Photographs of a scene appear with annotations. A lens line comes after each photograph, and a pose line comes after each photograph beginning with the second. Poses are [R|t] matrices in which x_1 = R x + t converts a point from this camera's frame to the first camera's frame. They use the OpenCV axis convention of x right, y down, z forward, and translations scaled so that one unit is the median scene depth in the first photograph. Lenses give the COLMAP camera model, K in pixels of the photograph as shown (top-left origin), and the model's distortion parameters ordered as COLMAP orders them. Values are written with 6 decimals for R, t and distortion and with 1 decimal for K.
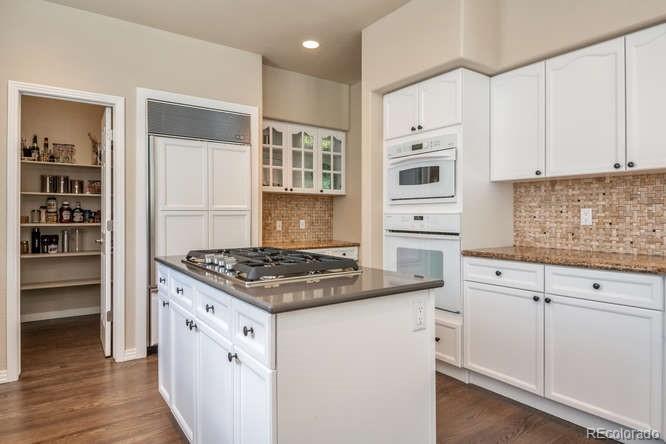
lens RADIAL K [[396.8, 0, 334.4], [0, 396.8, 219.5], [0, 0, 1]] dist [-0.022178, -0.001875]
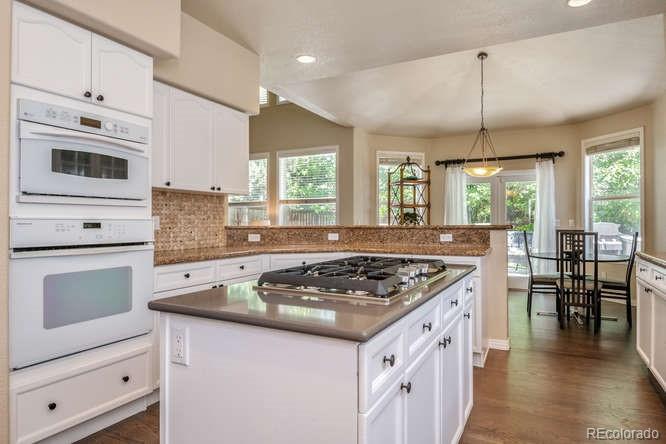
lens RADIAL K [[396.8, 0, 333.7], [0, 396.8, 221.8], [0, 0, 1]] dist [-0.022178, -0.001875]
pose [[-0.456217, 0.001500, 0.889868, -0.594409], [0.008021, 0.999965, 0.002427, -0.008232], [-0.889833, 0.008245, -0.456213, 0.934493]]
